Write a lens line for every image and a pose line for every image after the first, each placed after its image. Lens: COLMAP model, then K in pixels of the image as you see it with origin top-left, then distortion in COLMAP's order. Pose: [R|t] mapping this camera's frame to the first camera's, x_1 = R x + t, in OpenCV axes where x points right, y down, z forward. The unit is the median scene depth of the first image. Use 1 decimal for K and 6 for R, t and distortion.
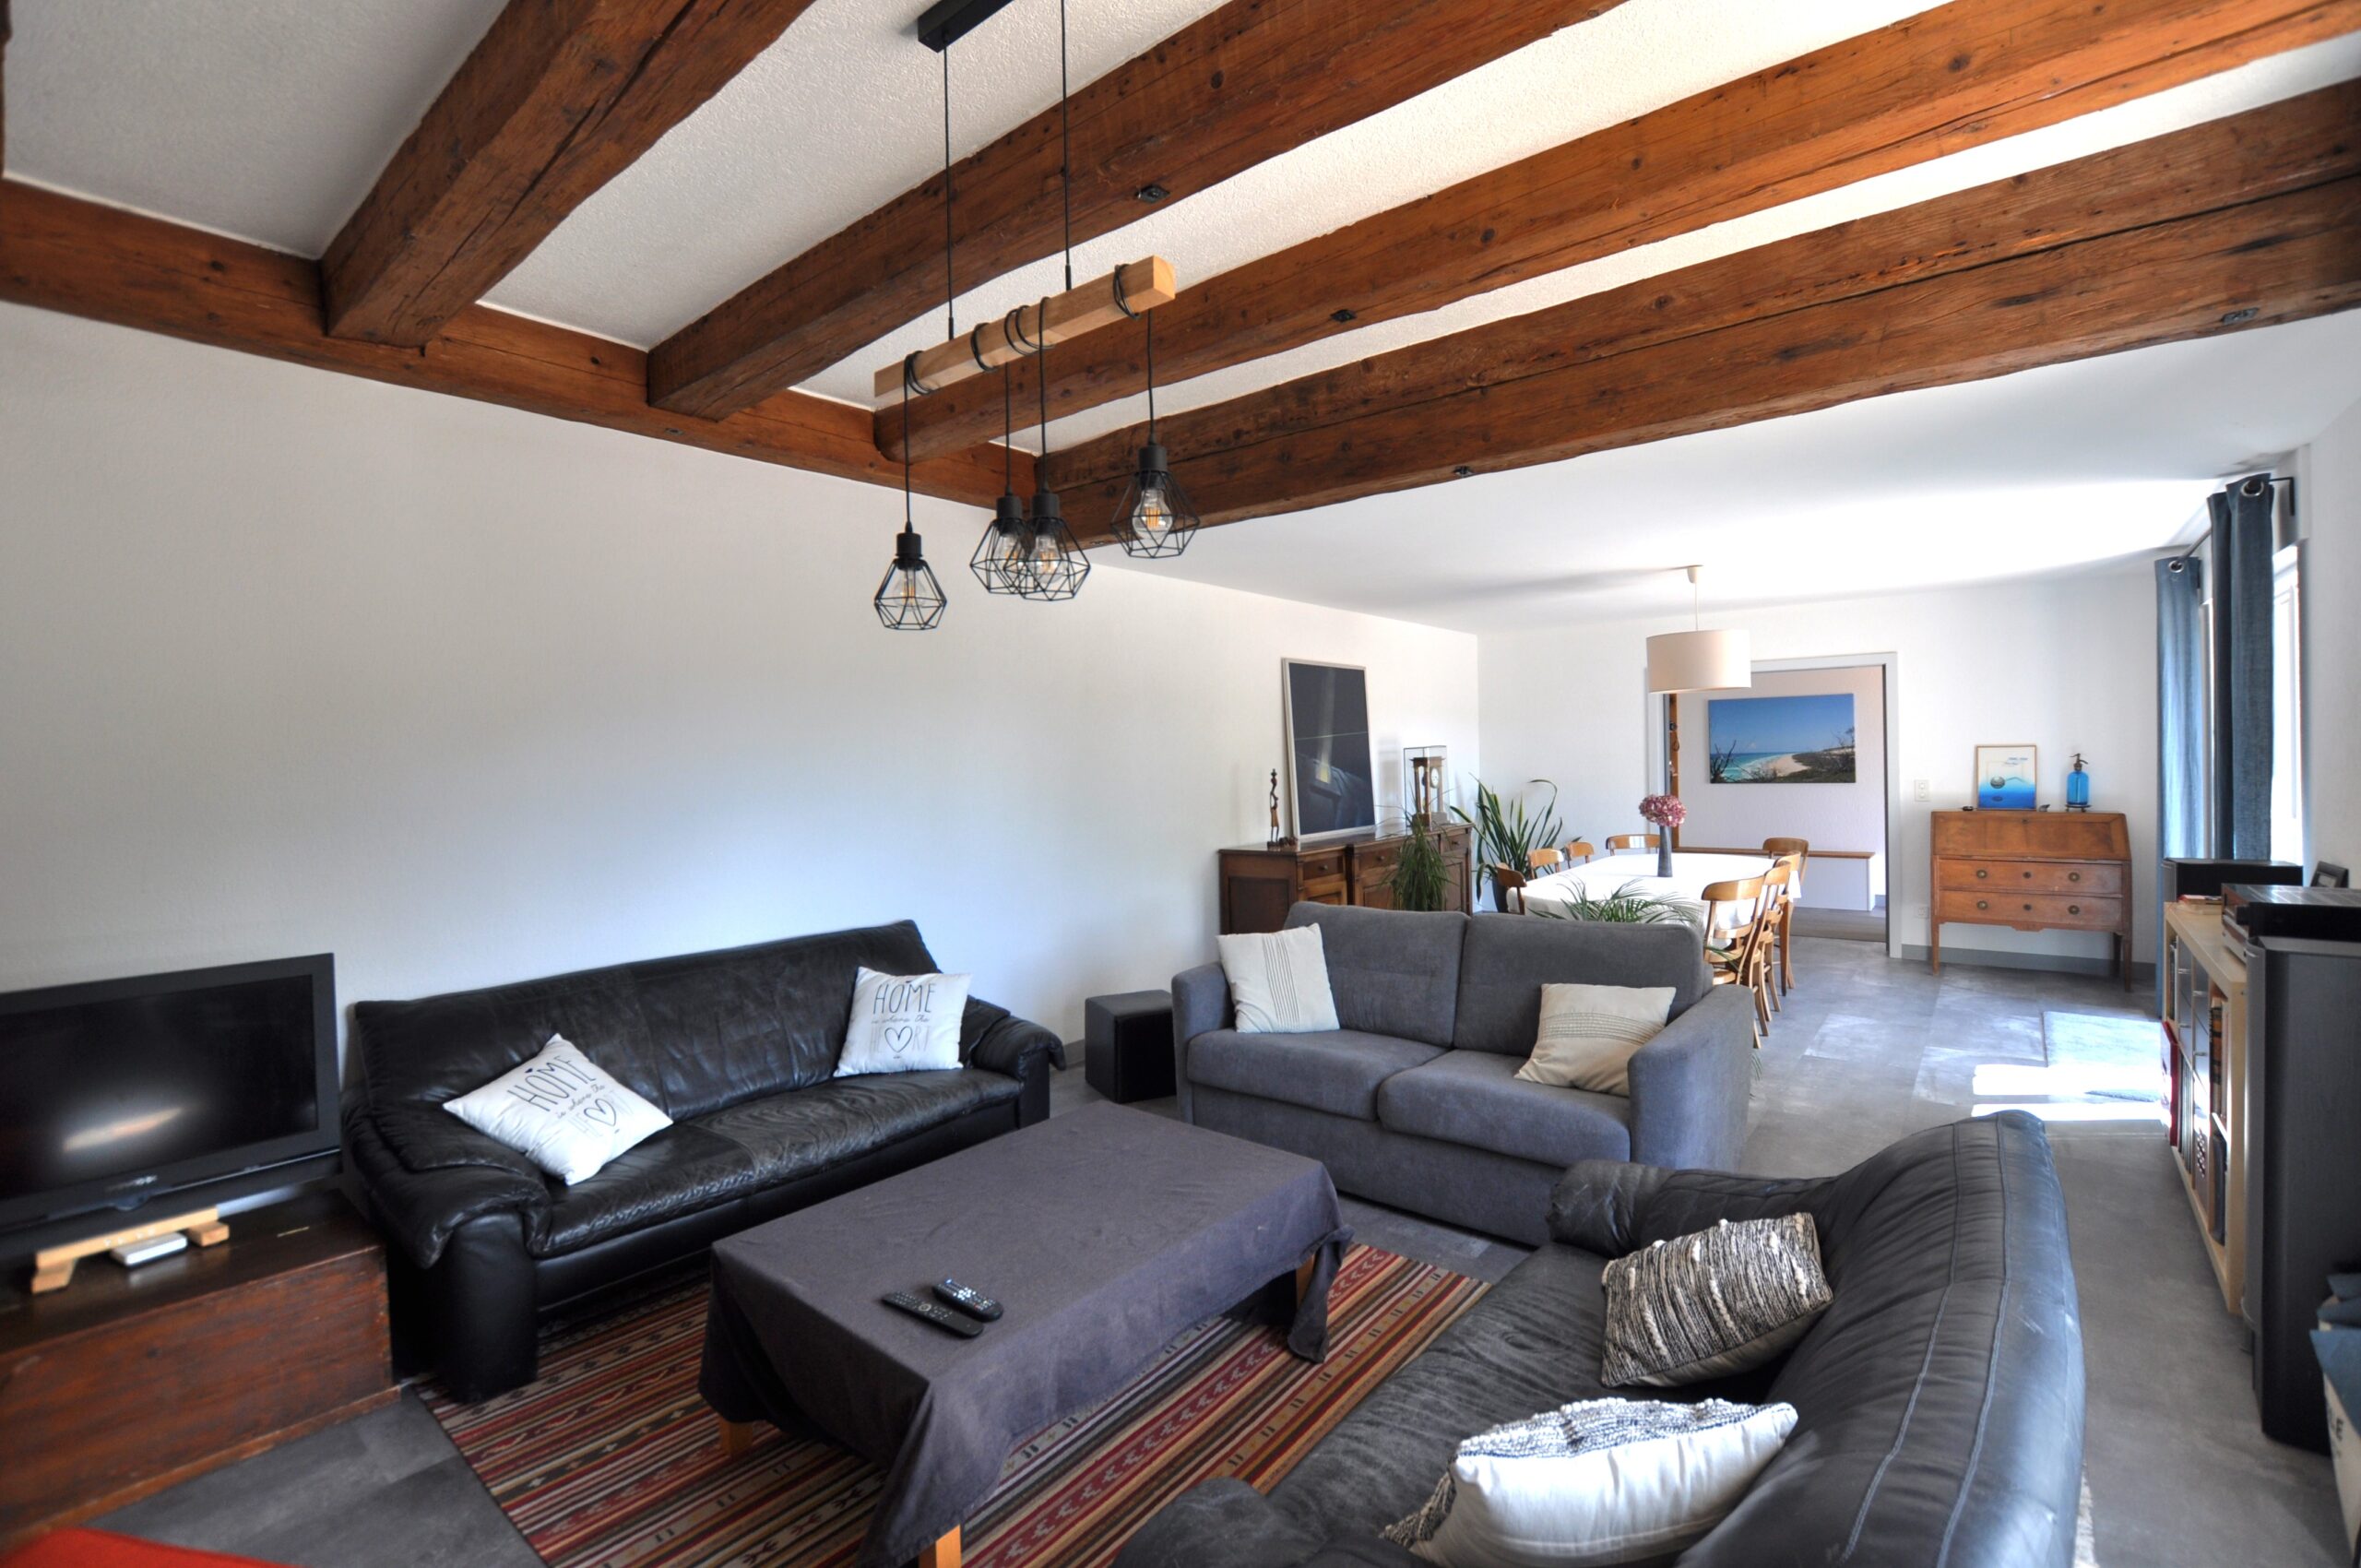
lens RADIAL K [[1052.6, 0, 1180.5], [0, 1052.6, 784.0], [0, 0, 1]] dist [-0.027674, -0.000240]
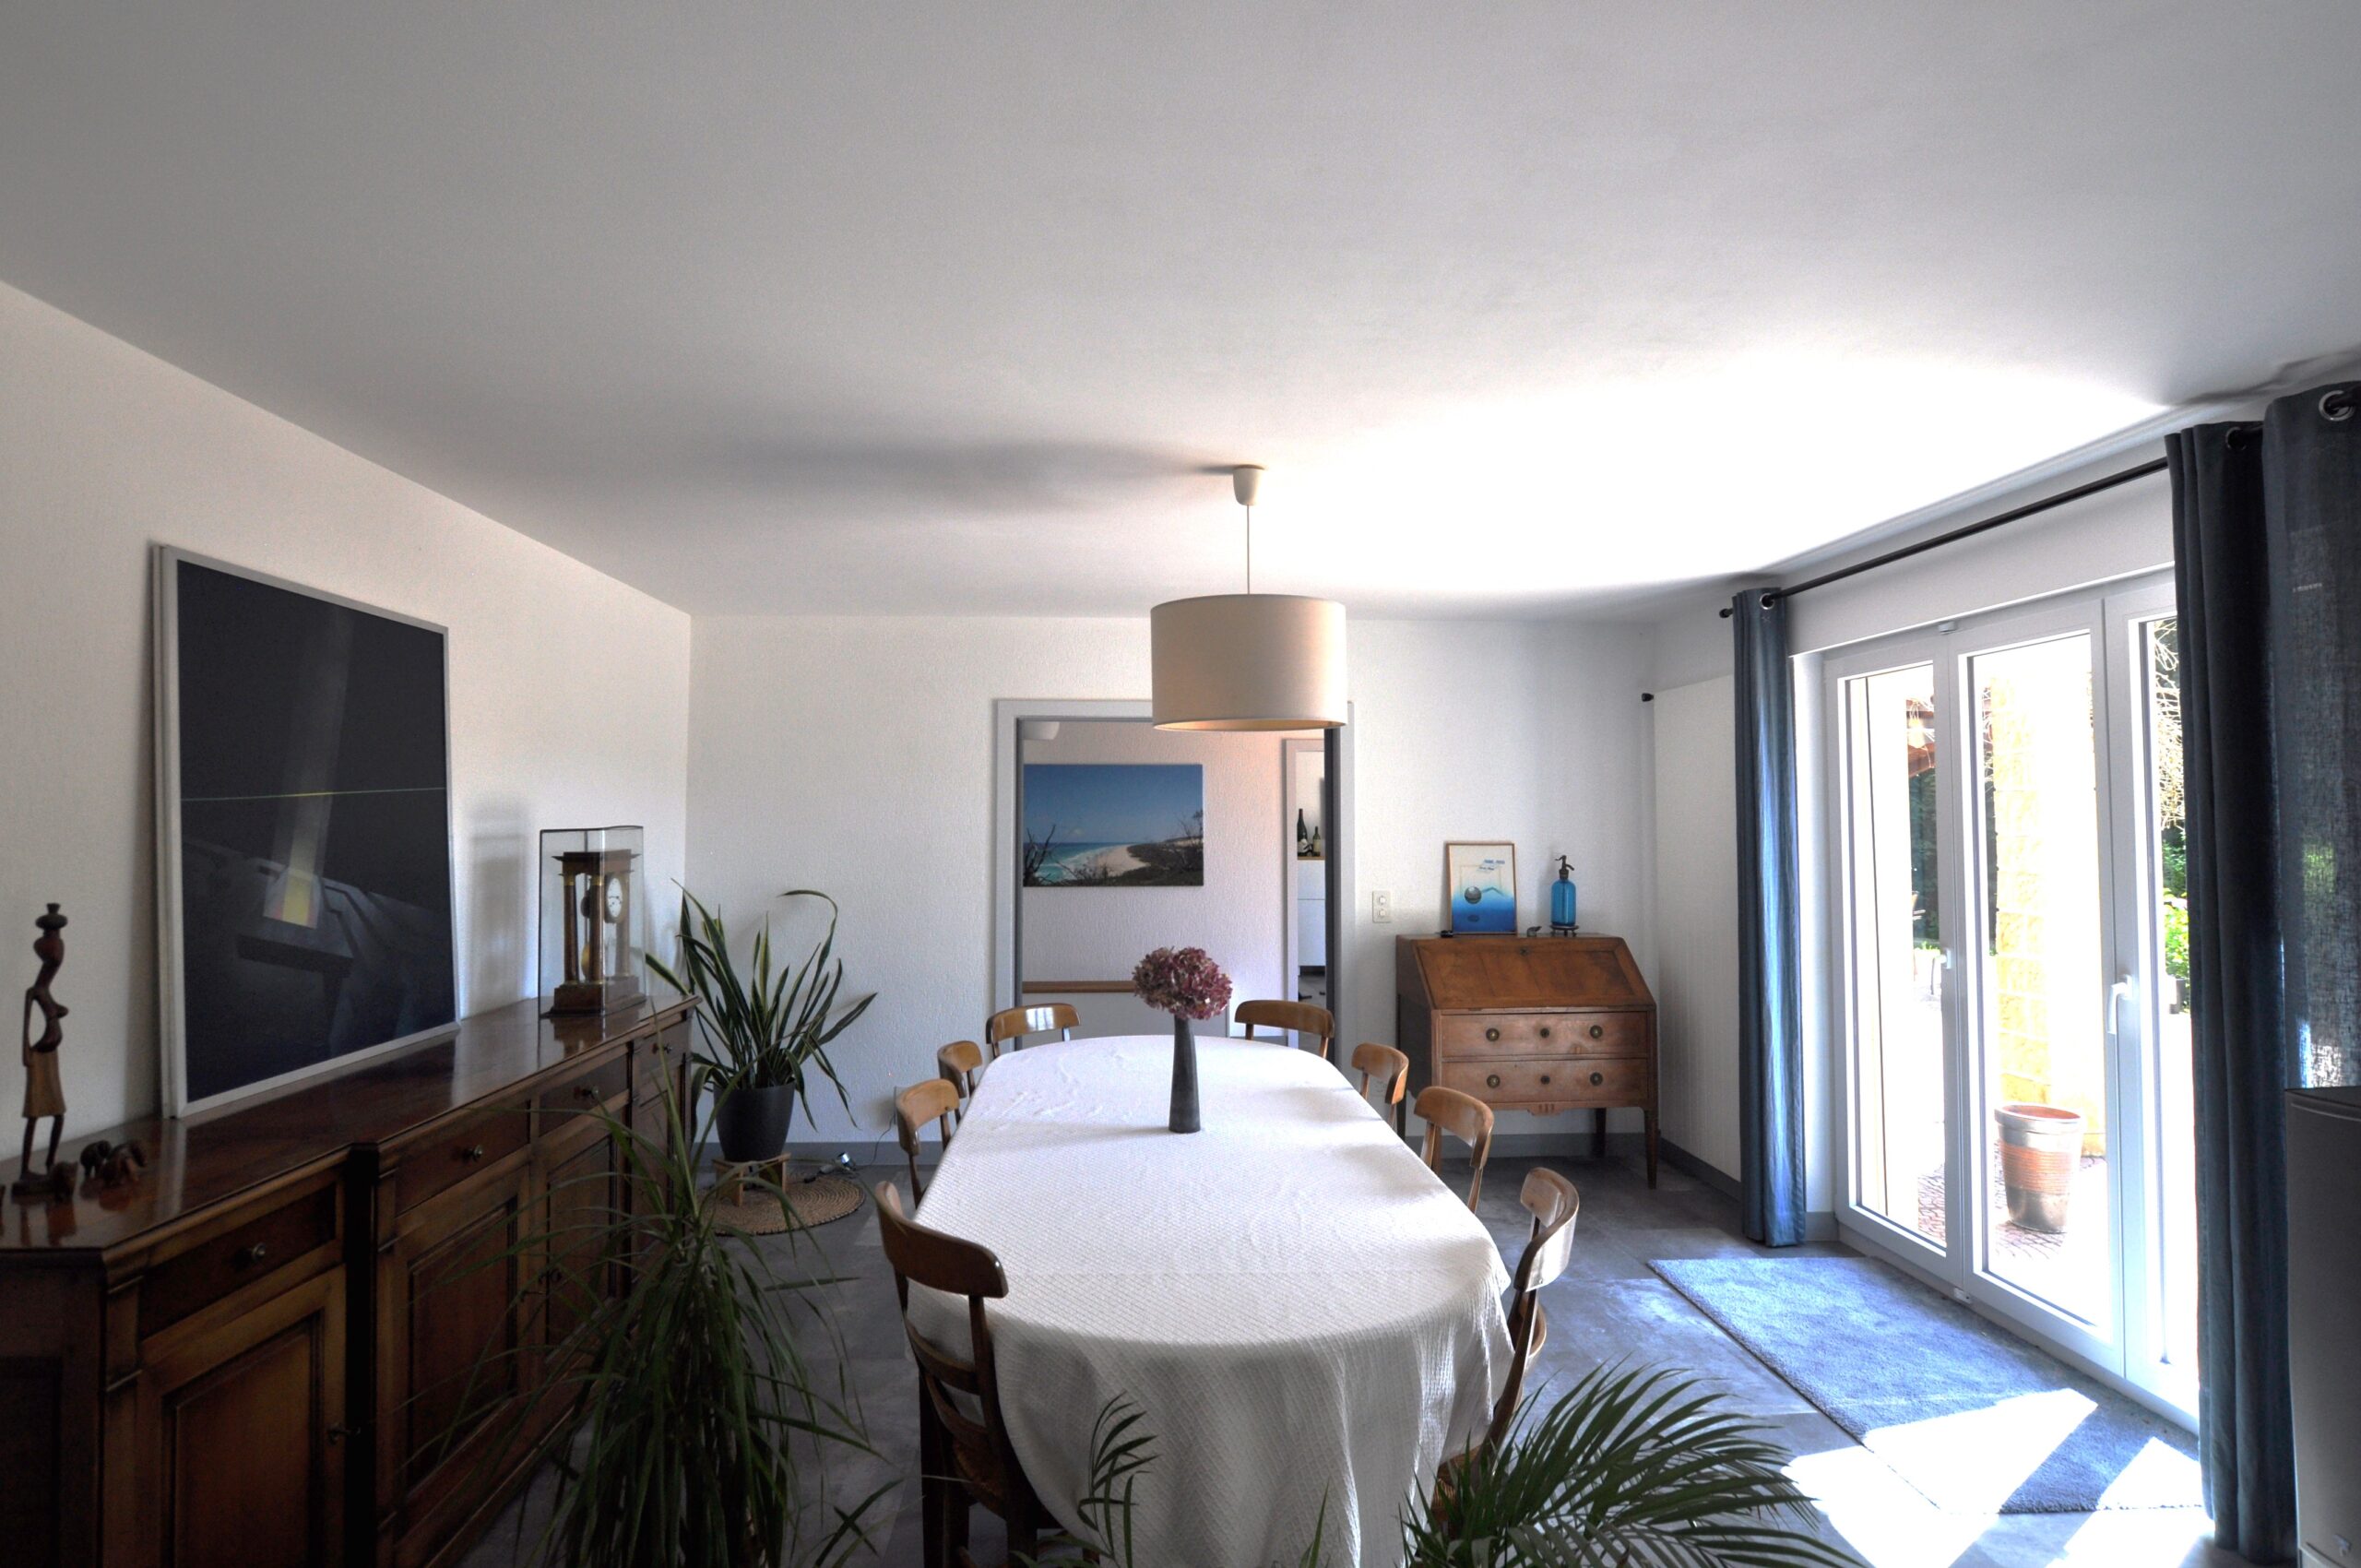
lens RADIAL K [[1191.3, 0, 1184.7], [0, 1191.3, 770.7], [0, 0, 1]] dist [-0.021175, 0.000335]
pose [[0.739801, 0.052264, 0.670793, 0.151662], [0.000666, 0.996921, -0.078408, -0.036907], [-0.672826, 0.058453, 0.737488, 0.859740]]
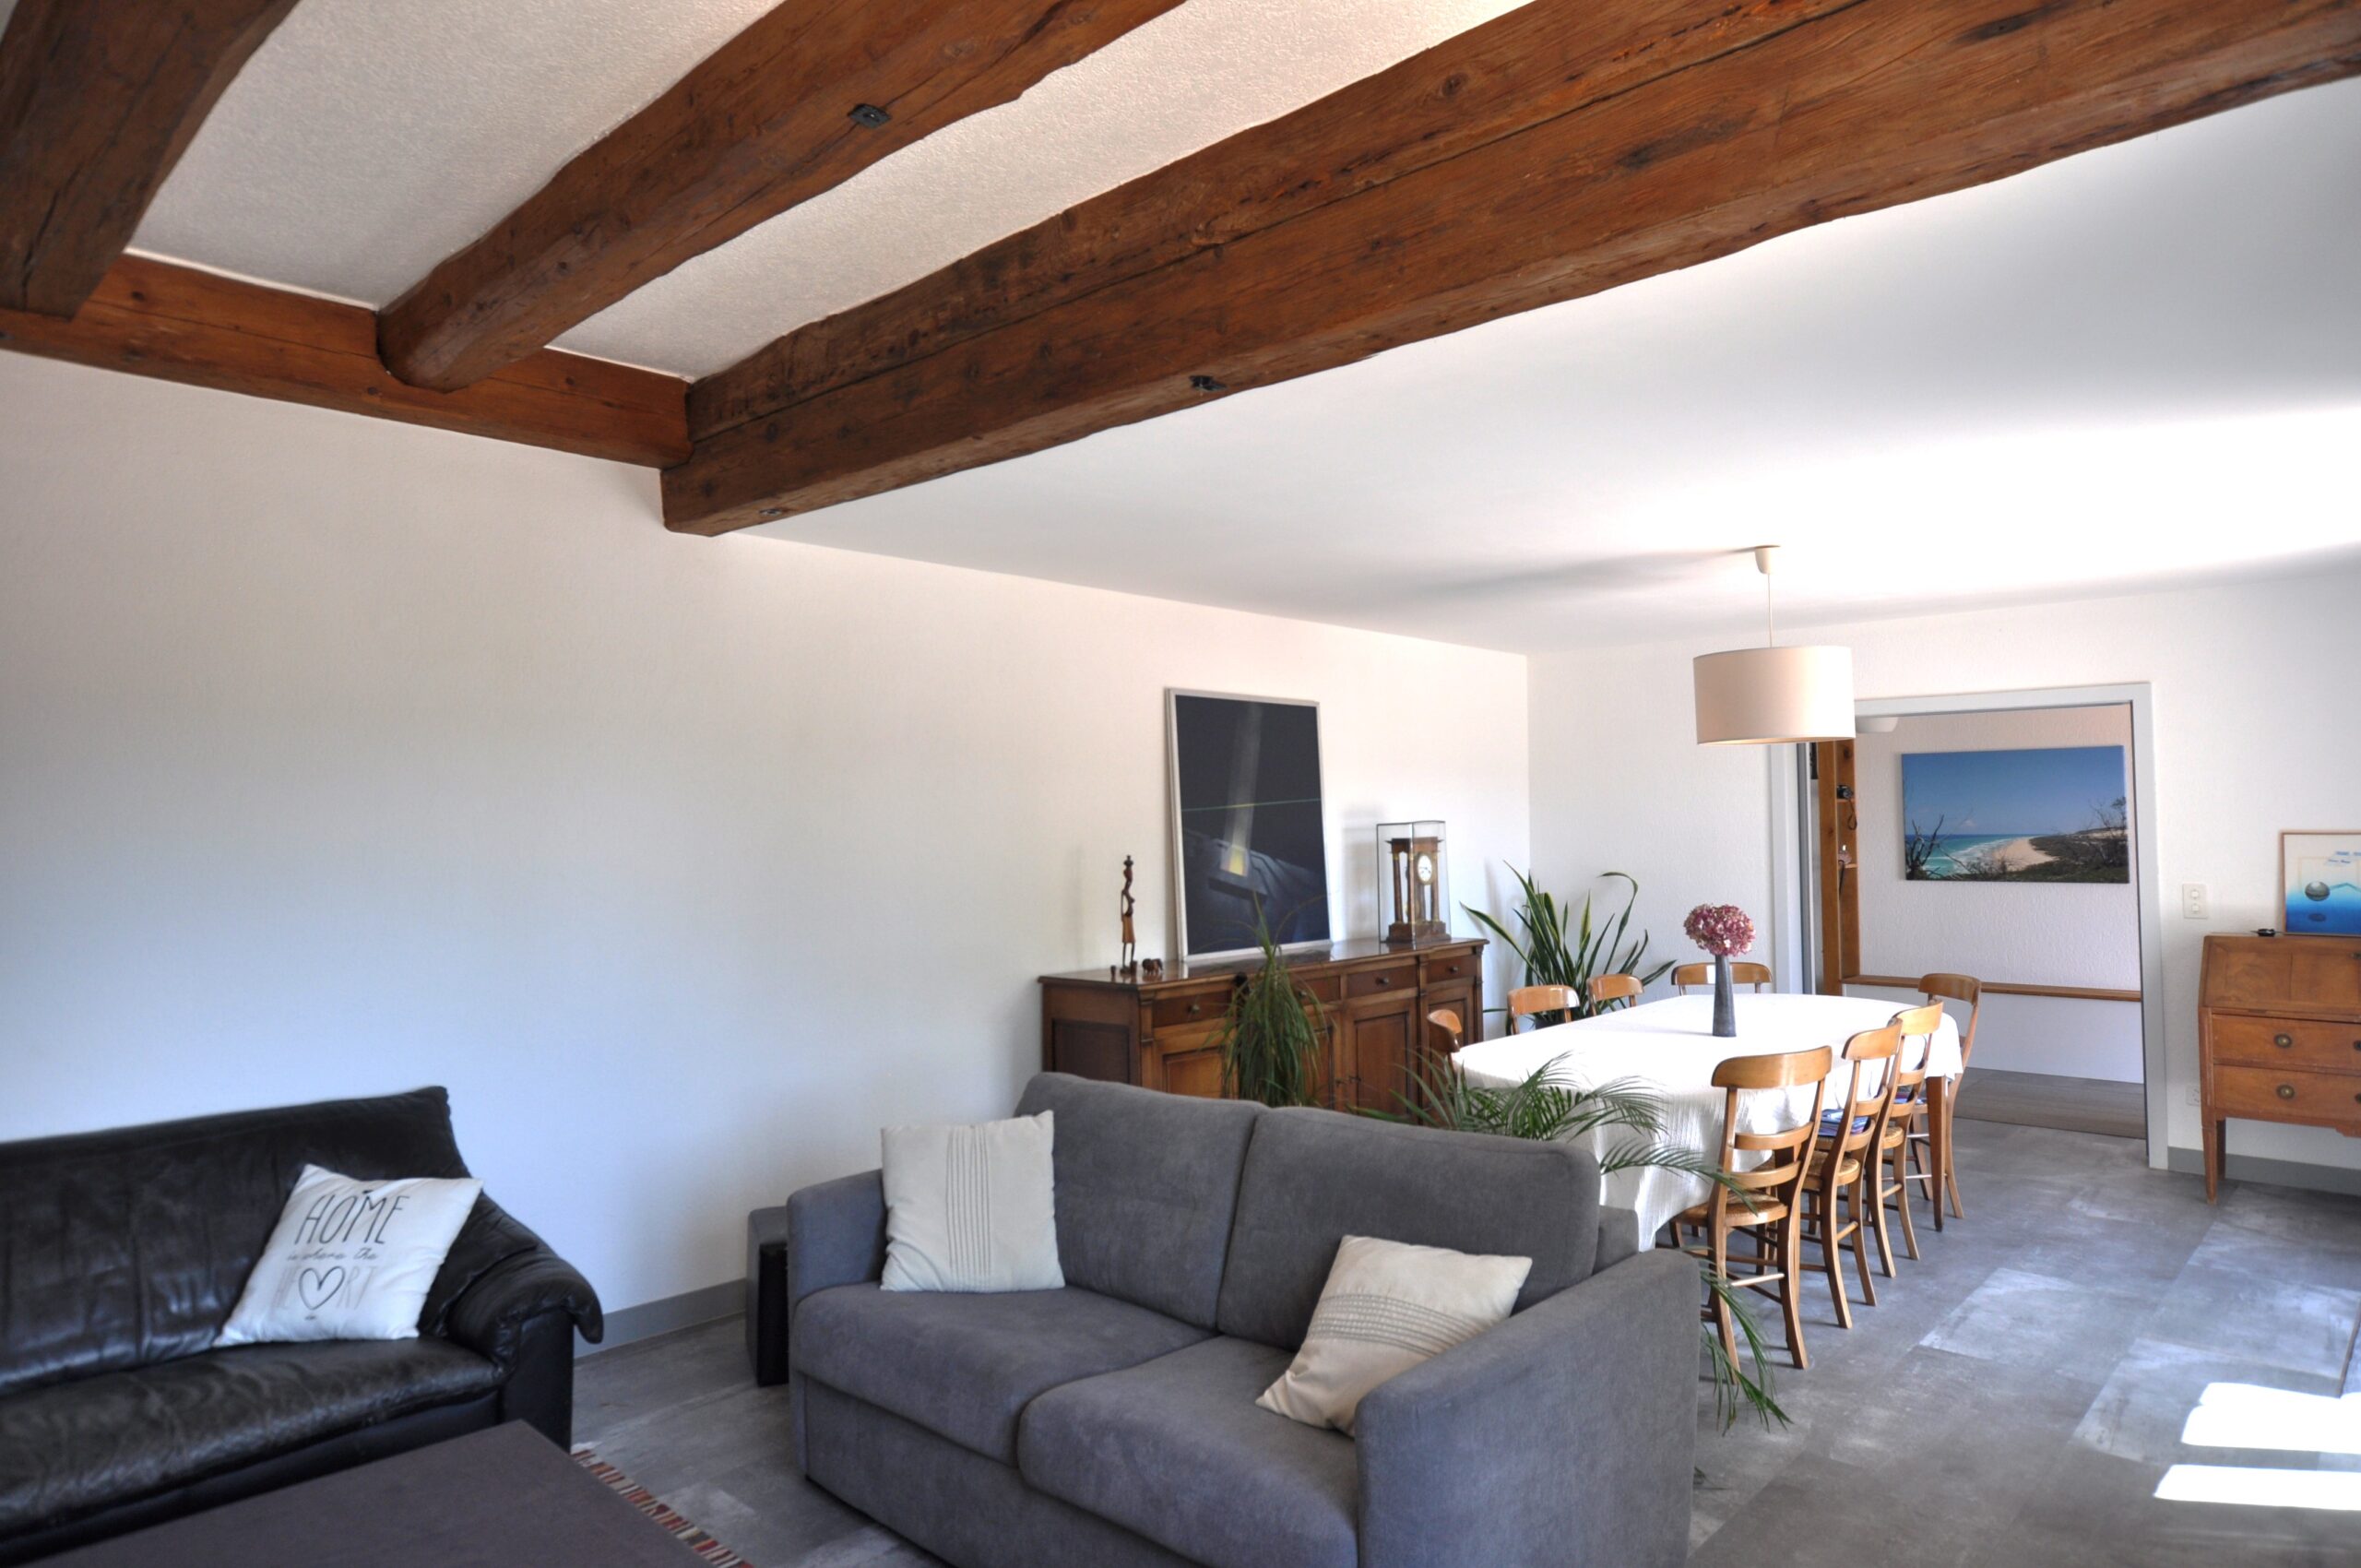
lens RADIAL K [[1439.0, 0, 1180.5], [0, 1439.0, 784.0], [0, 0, 1]] dist [-0.010459, 0.005346]
pose [[0.997483, 0.010371, -0.070138, 0.275891], [-0.014044, 0.998544, -0.052084, -0.018475], [0.069496, 0.052938, 0.996177, 0.150878]]
